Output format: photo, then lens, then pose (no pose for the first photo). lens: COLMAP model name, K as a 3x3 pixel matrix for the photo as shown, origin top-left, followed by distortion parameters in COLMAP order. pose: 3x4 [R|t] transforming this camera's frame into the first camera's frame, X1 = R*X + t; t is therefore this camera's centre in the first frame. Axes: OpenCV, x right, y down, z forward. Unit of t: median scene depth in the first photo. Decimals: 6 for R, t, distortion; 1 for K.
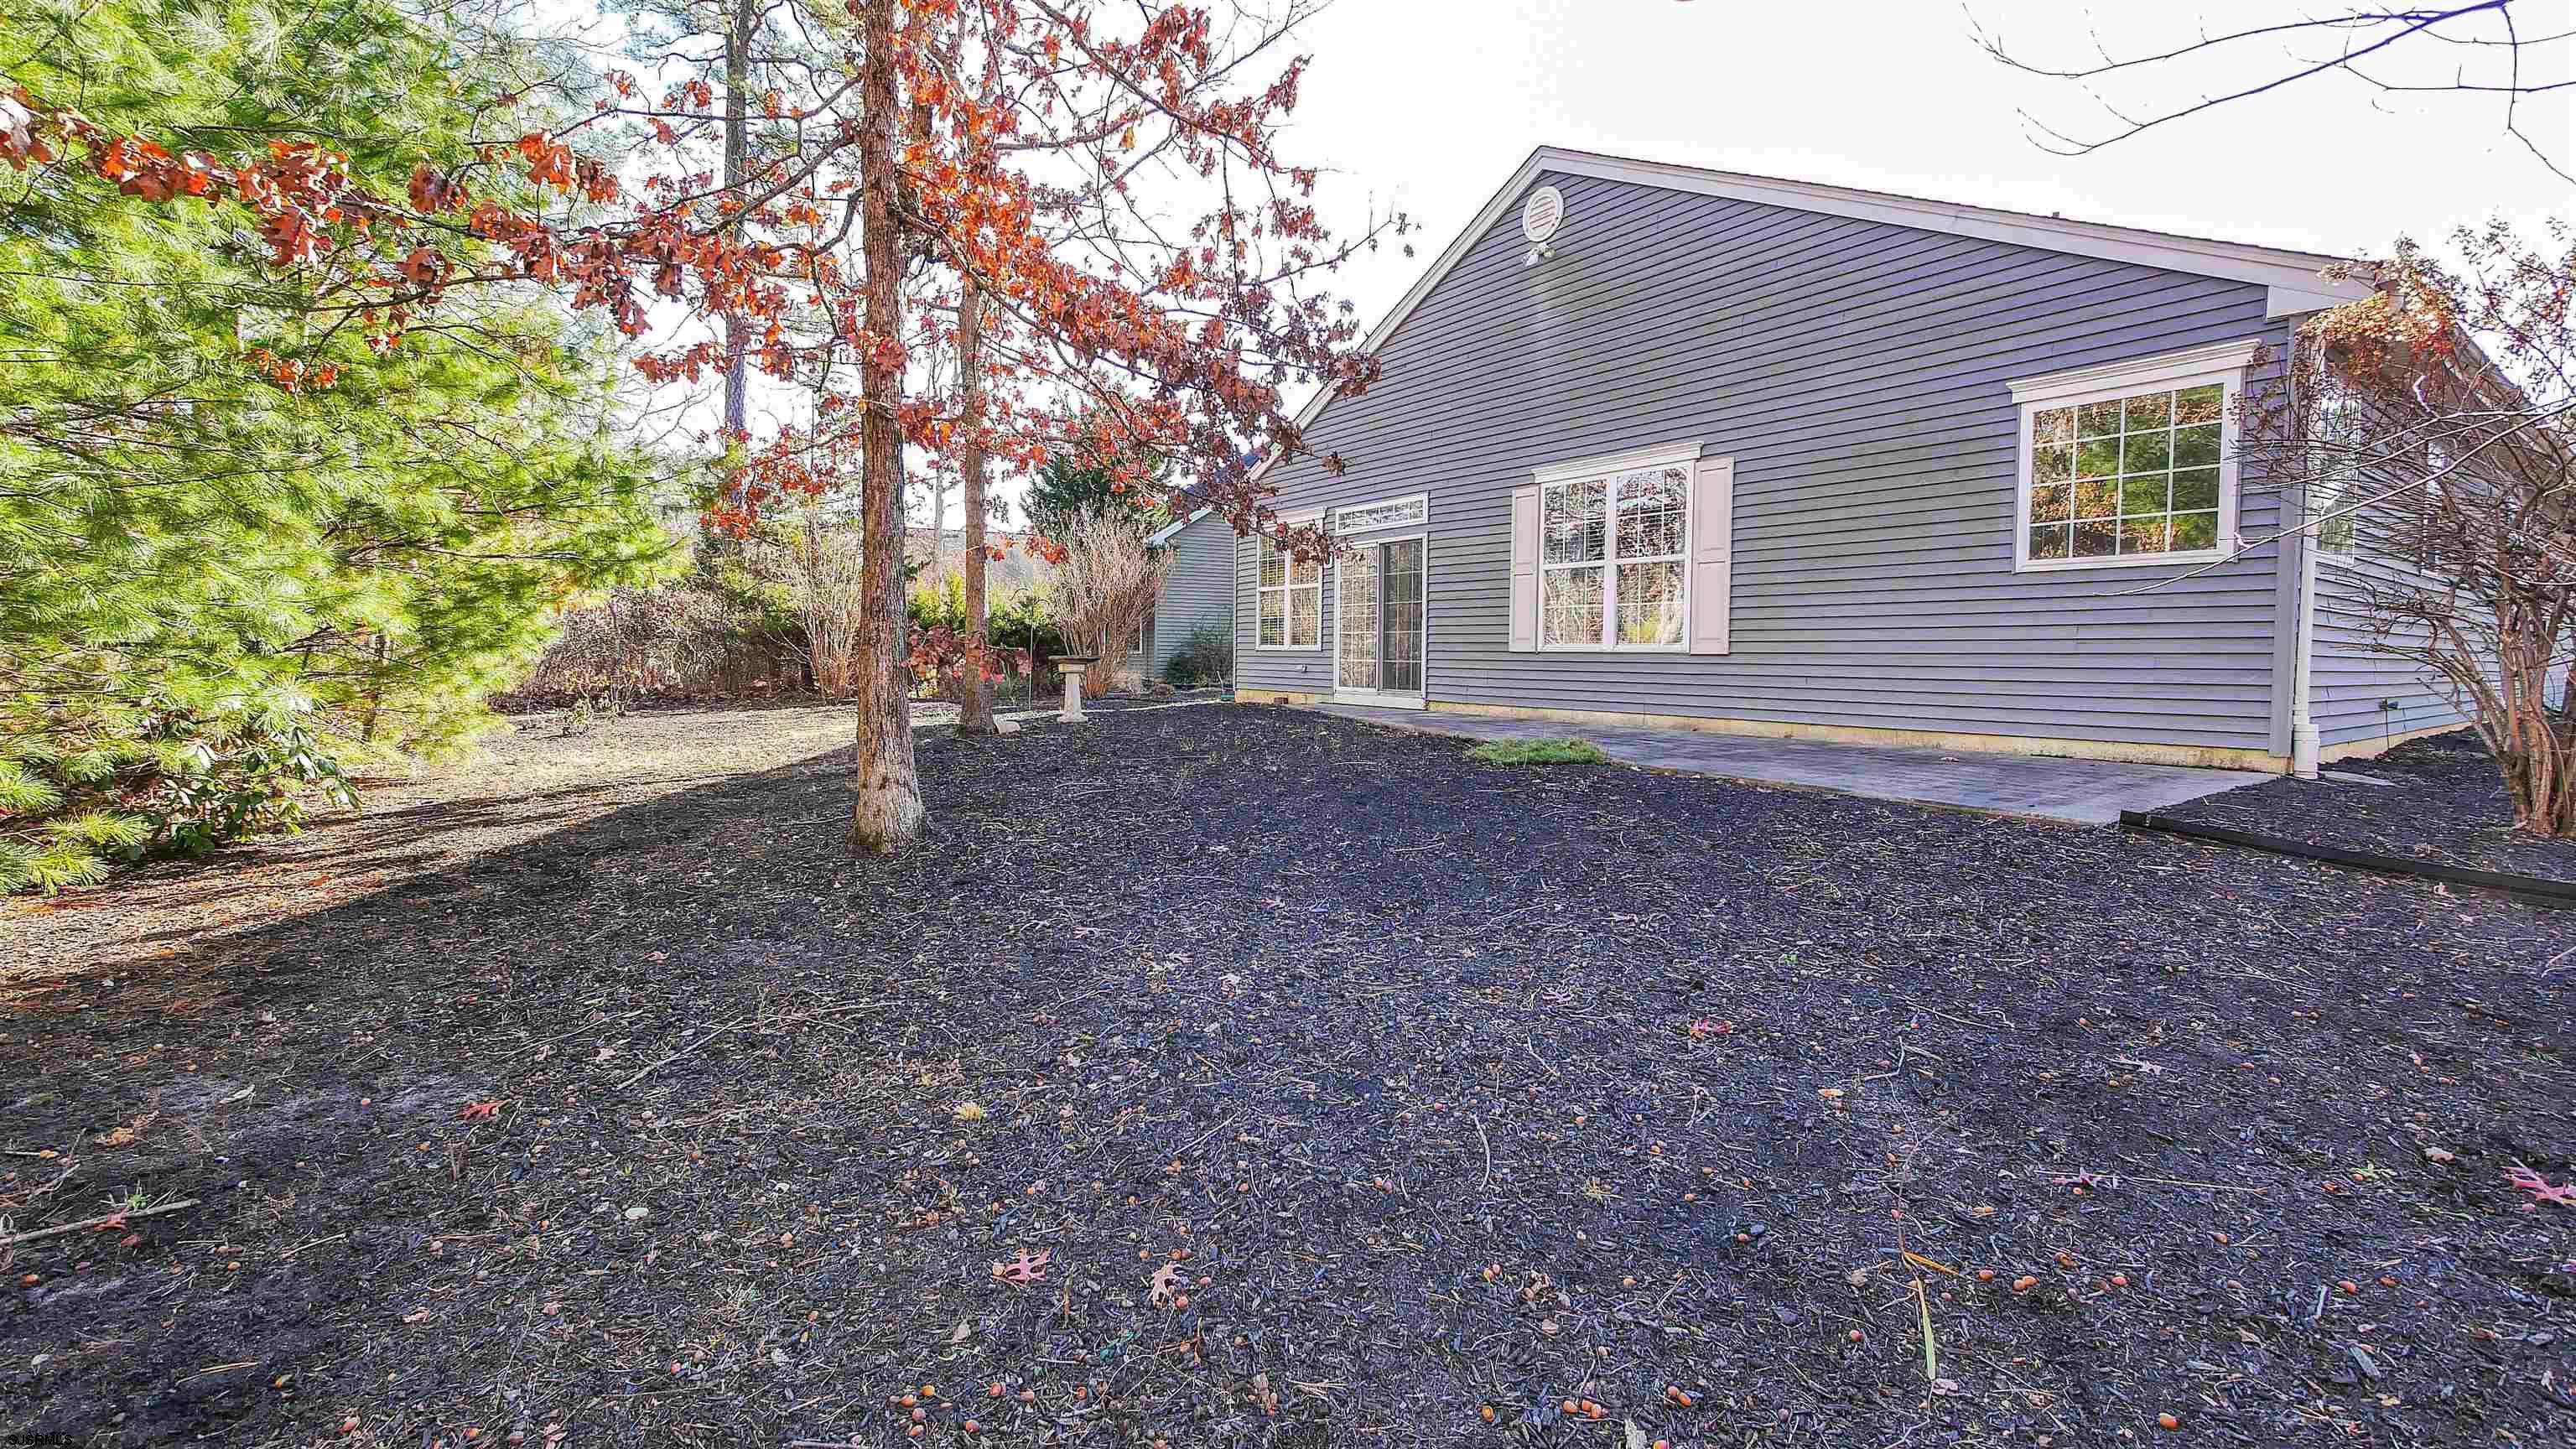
lens RADIAL K [[1087.9, 0, 1282.5], [0, 1087.9, 711.4], [0, 0, 1]] dist [0.008569, 0.000090]
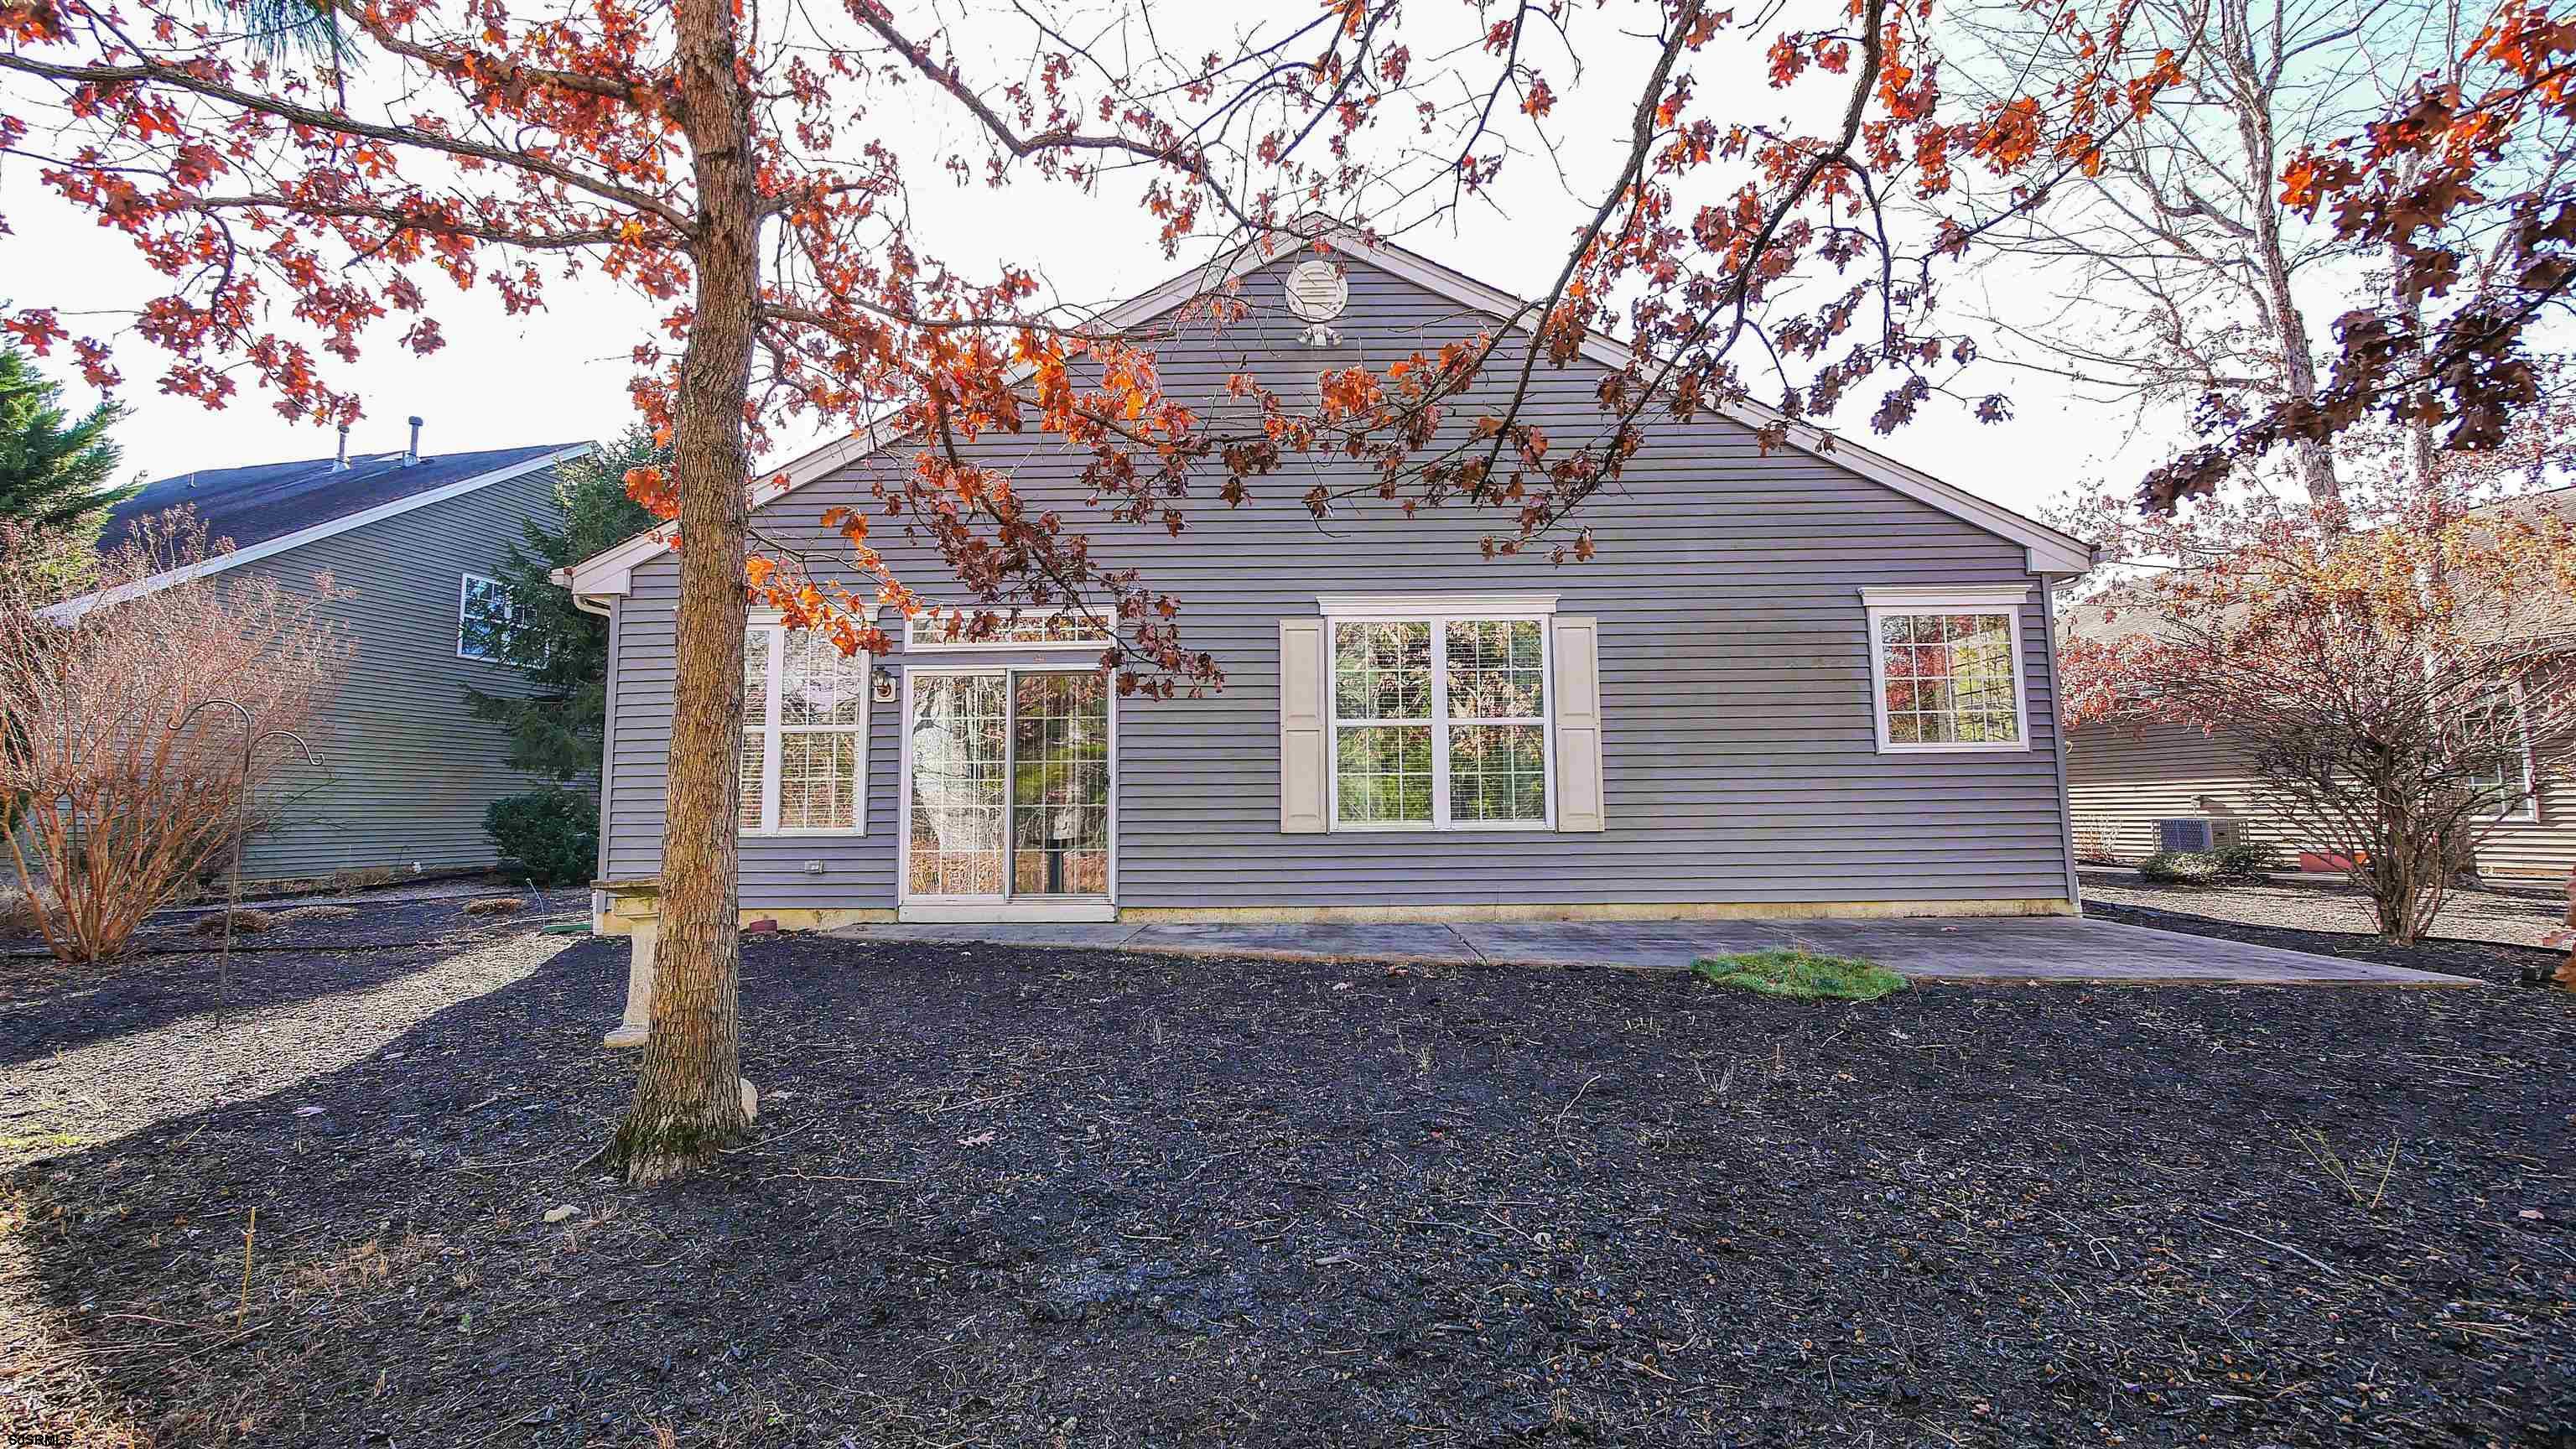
lens RADIAL K [[1087.9, 0, 1288.2], [0, 1087.9, 738.6], [0, 0, 1]] dist [0.008569, 0.000090]
pose [[0.581090, 0.059794, 0.811639, -0.426414], [0.058059, 0.991711, -0.114627, -0.036071], [-0.811765, 0.113732, 0.572802, 0.615080]]
